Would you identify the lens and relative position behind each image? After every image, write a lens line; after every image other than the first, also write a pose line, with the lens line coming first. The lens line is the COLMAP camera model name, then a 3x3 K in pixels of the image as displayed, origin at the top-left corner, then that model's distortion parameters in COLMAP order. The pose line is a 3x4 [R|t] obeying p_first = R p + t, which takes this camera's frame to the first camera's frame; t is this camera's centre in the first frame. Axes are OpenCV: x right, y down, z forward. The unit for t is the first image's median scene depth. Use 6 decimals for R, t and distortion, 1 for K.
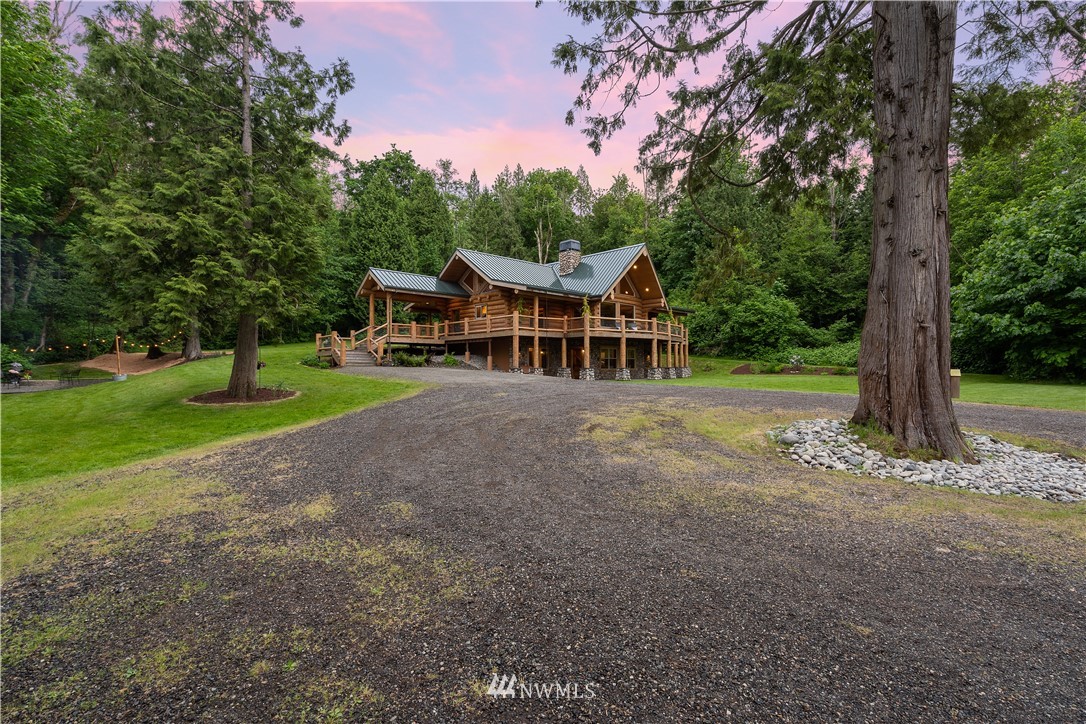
lens RADIAL K [[488.9, 0, 543.0], [0, 488.9, 362.0], [0, 0, 1]] dist [-0.002604, 0.001057]
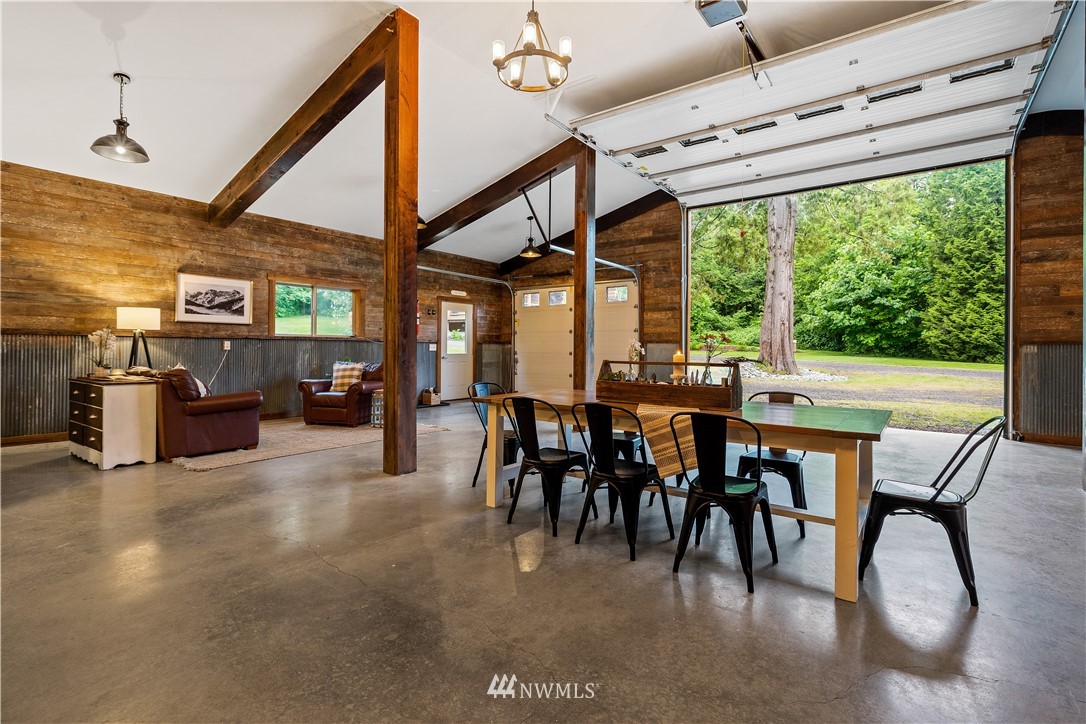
lens RADIAL K [[501.0, 0, 542.0], [0, 501.0, 348.4], [0, 0, 1]] dist [-0.000538, 0.000233]
pose [[0.983982, 0.012088, 0.177860, -0.274523], [-0.014371, 0.999830, 0.011553, 0.014306], [-0.177690, -0.013924, 0.983988, -0.400775]]
